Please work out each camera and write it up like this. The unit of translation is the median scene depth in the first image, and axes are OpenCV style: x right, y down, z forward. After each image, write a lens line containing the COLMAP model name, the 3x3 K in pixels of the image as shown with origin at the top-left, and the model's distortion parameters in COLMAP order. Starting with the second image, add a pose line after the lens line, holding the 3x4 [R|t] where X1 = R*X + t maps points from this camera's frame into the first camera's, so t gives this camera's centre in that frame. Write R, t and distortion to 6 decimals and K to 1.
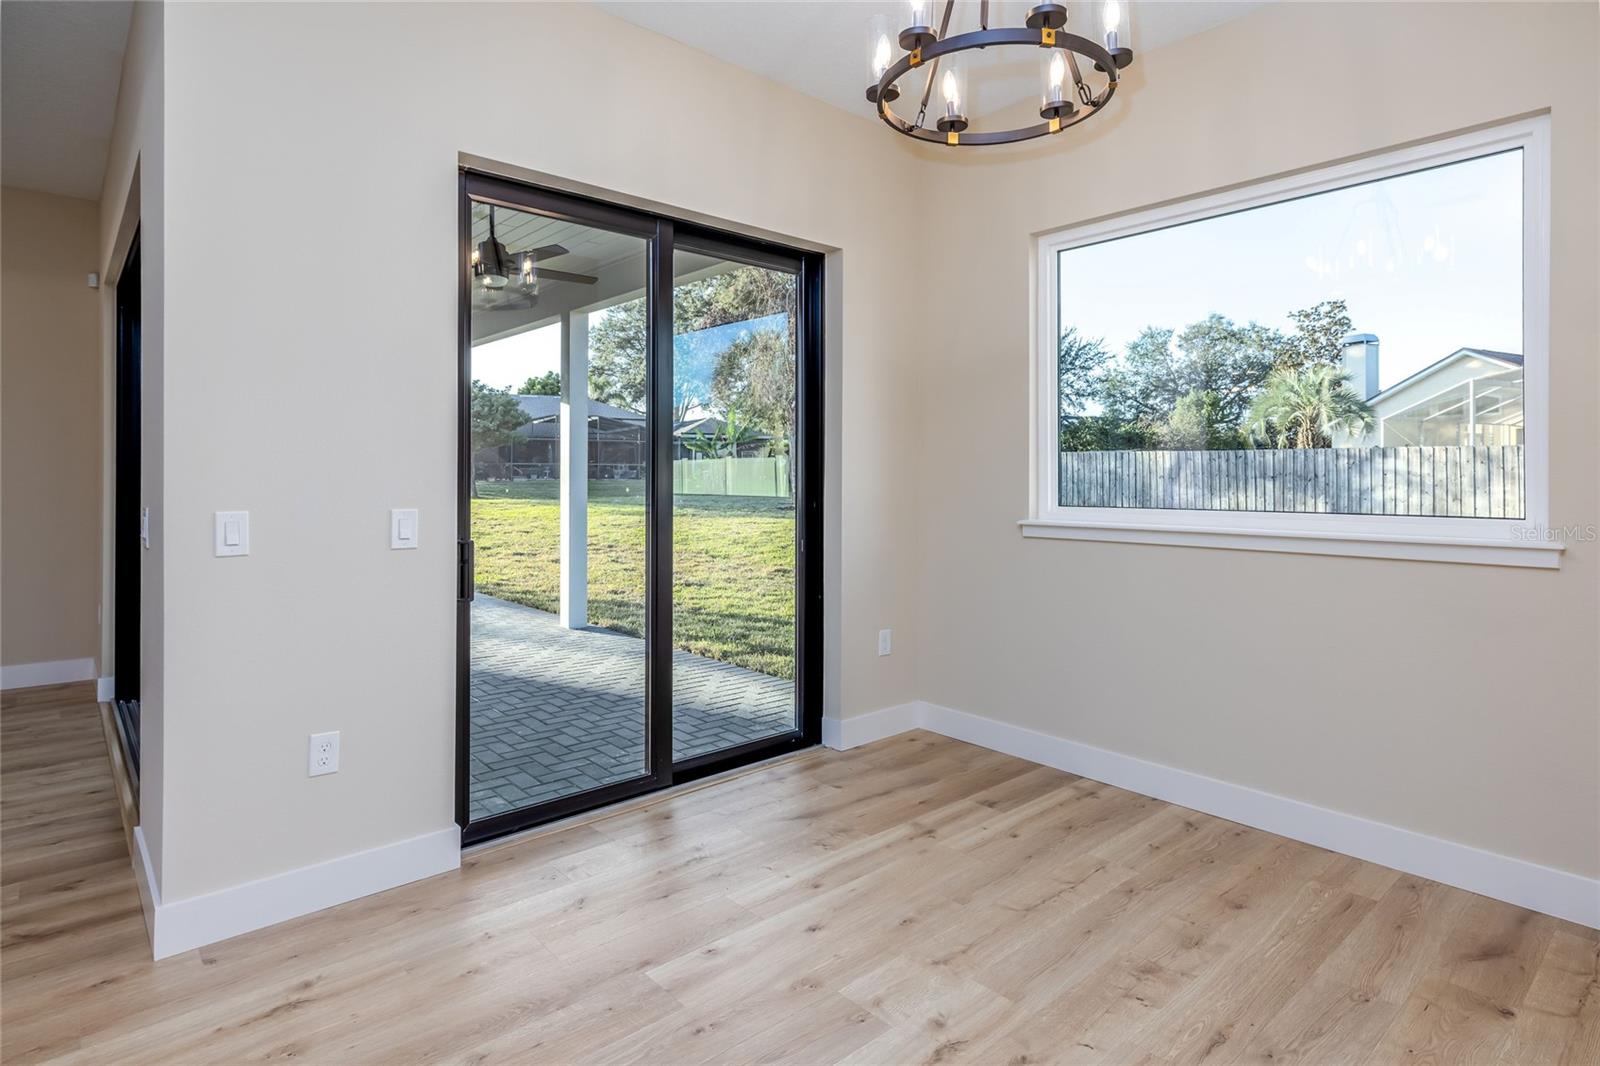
lens RADIAL K [[845.5, 0, 788.5], [0, 845.5, 478.0], [0, 0, 1]] dist [0.000485, -0.003108]
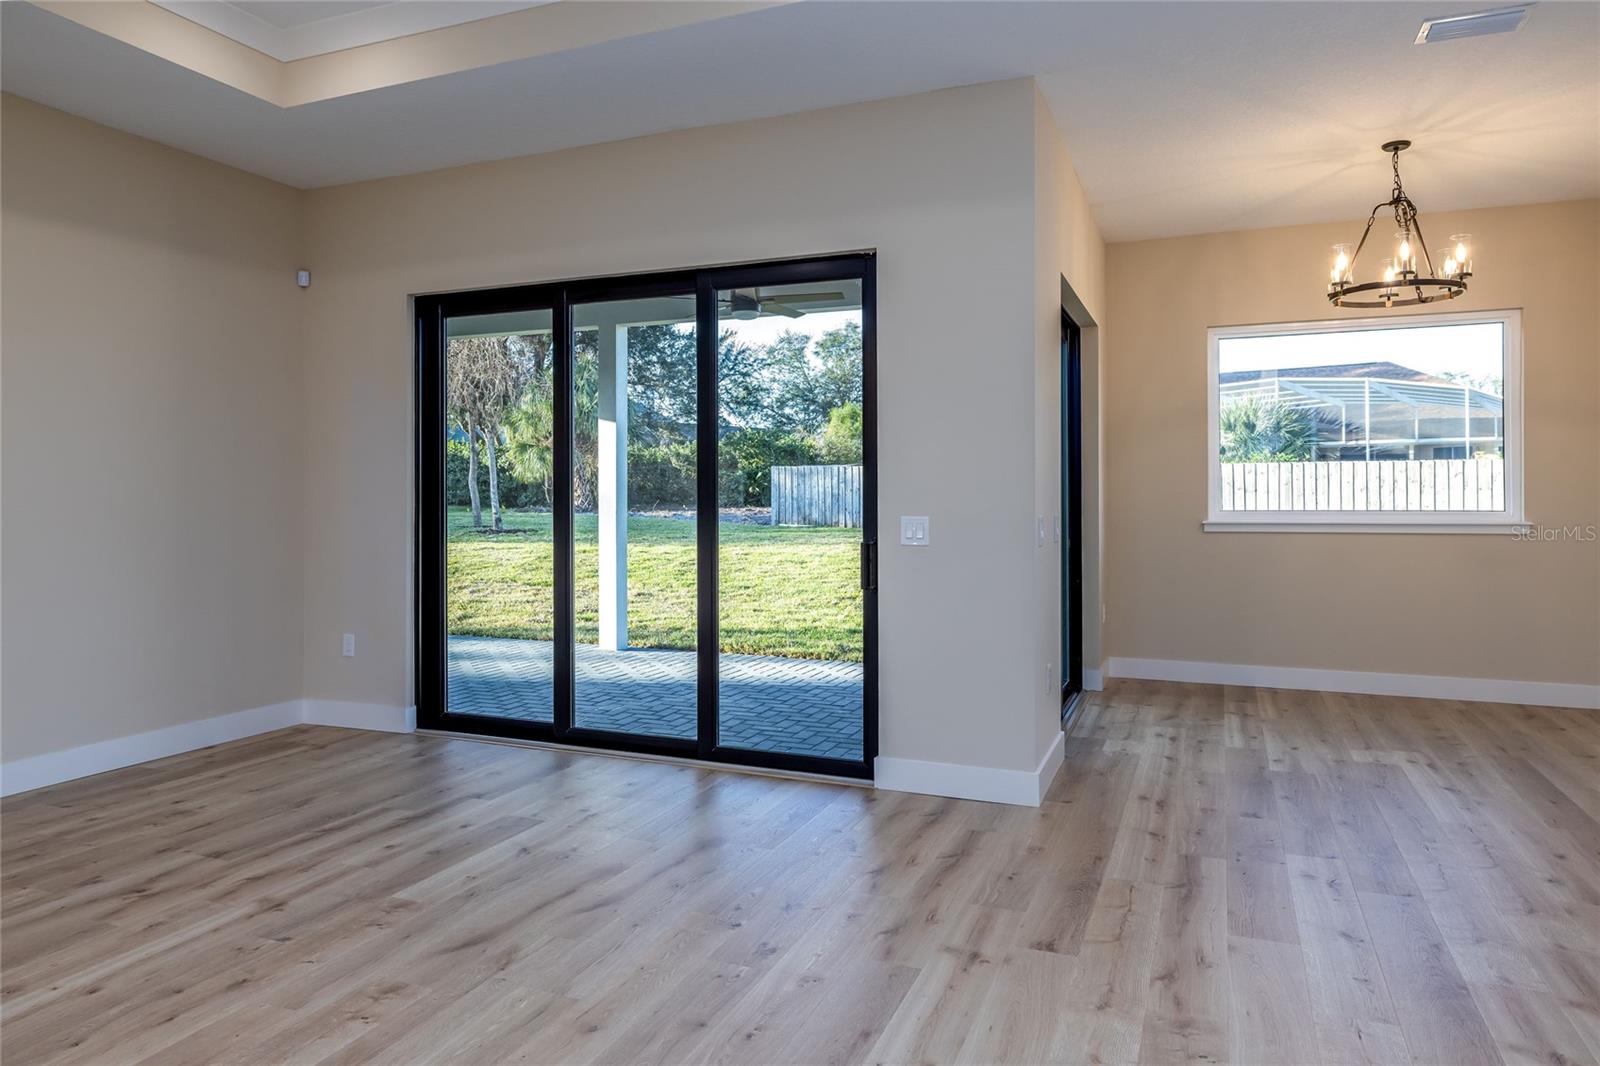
lens RADIAL K [[1028.2, 0, 792.5], [0, 1028.2, 497.4], [0, 0, 1]] dist [0.004395, -0.002605]
pose [[0.894694, -0.006640, 0.446630, -0.106367], [0.005333, 0.999977, 0.004185, -0.000123], [-0.446648, -0.001363, 0.894709, -0.025621]]
